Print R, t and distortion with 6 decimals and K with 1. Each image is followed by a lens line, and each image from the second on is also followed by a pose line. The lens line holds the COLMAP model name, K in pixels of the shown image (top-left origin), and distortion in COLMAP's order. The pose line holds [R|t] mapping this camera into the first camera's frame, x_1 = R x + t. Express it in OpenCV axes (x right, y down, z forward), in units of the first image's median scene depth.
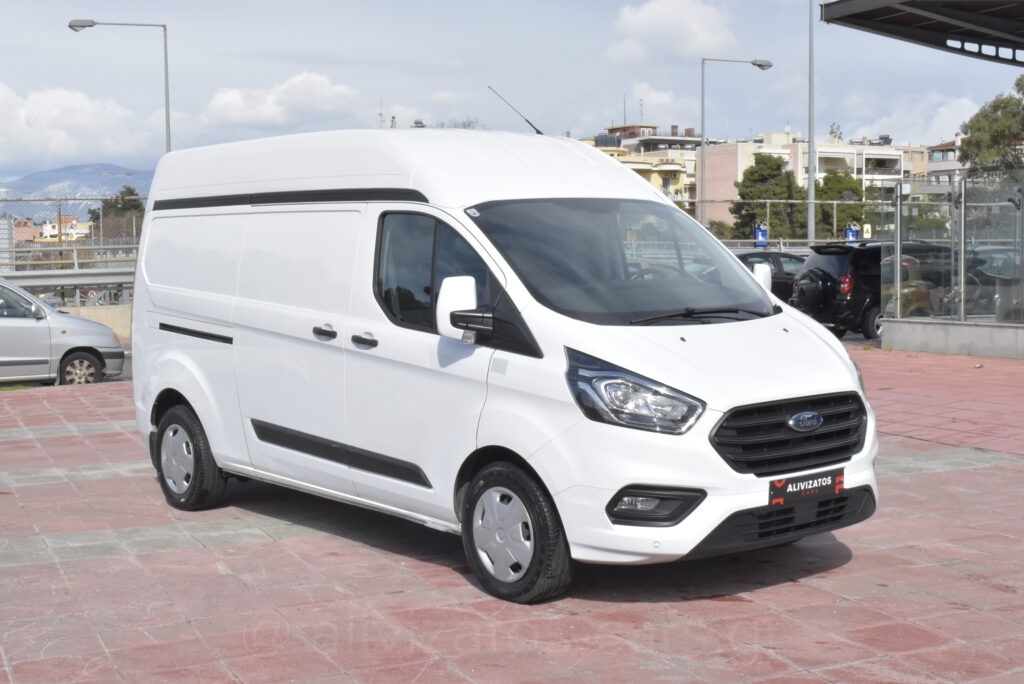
lens RADIAL K [[1484.5, 0, 512.0], [0, 1484.5, 342.0], [0, 0, 1]] dist [-0.019369, -0.002420]
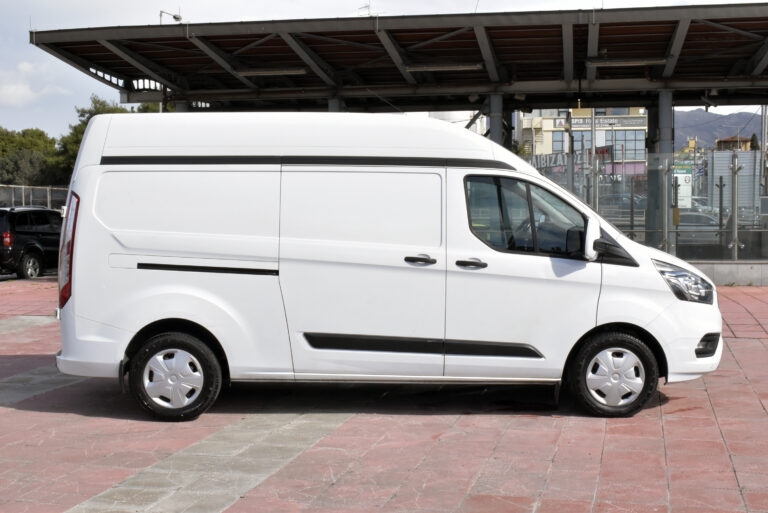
lens RADIAL K [[1053.6, 0, 384.0], [0, 1053.6, 256.5], [0, 0, 1]] dist [-0.025680, -0.031117]
pose [[0.609095, -0.023662, 0.792744, -0.956333], [0.045351, 0.998958, -0.005028, -0.006680], [-0.791799, 0.039014, 0.609534, 0.442044]]
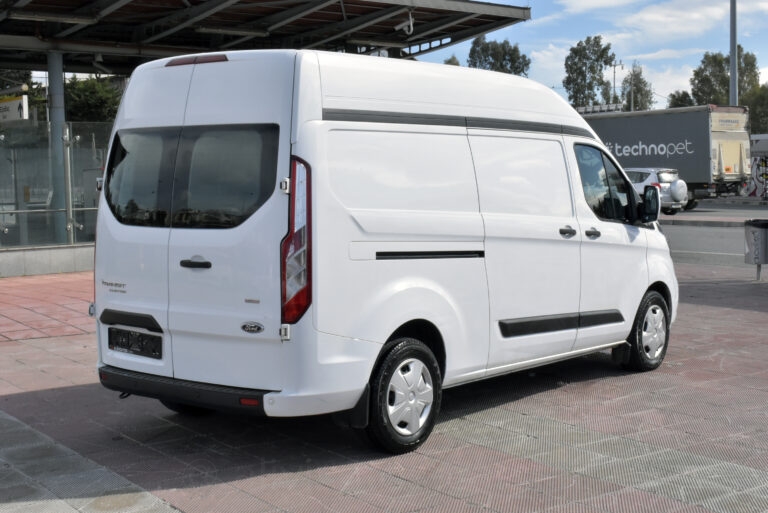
lens RADIAL K [[1149.6, 0, 384.0], [0, 1149.6, 256.5], [0, 0, 1]] dist [-0.007985, -0.046038]
pose [[-0.231482, -0.048024, 0.971653, -1.113885], [0.082245, 0.994239, 0.068734, -0.070348], [-0.969357, 0.095824, -0.226198, 1.435353]]
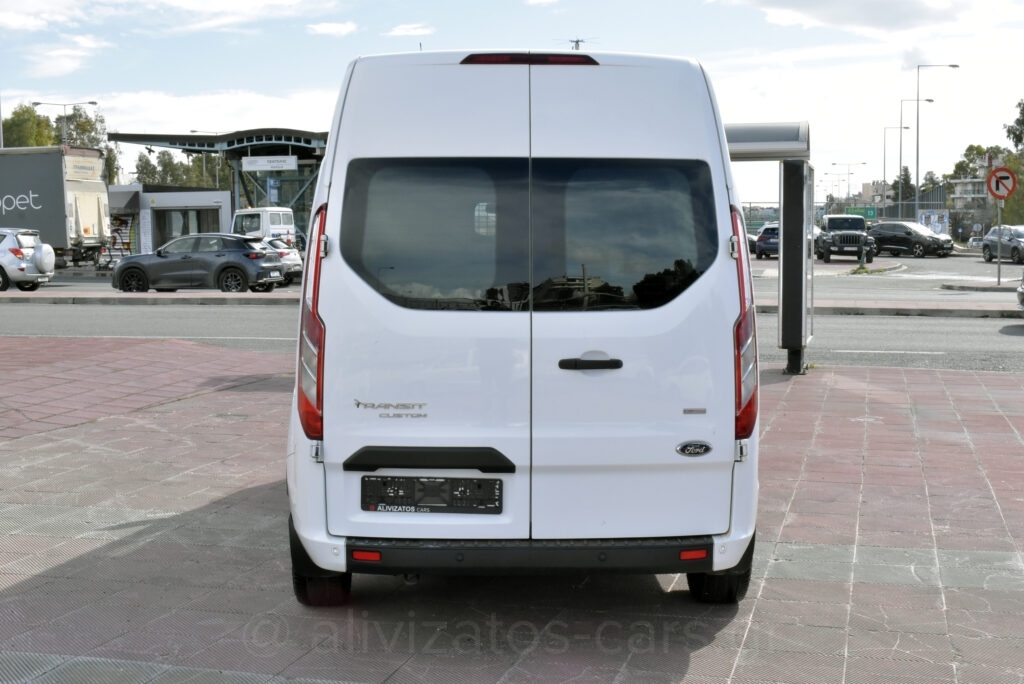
lens RADIAL K [[1484.5, 0, 512.0], [0, 1484.5, 342.0], [0, 0, 1]] dist [-0.019369, -0.002420]
pose [[-0.814178, -0.021512, 0.580217, -0.666914], [0.059631, 0.990931, 0.120416, -0.118421], [-0.577546, 0.132638, -0.805511, 1.978519]]
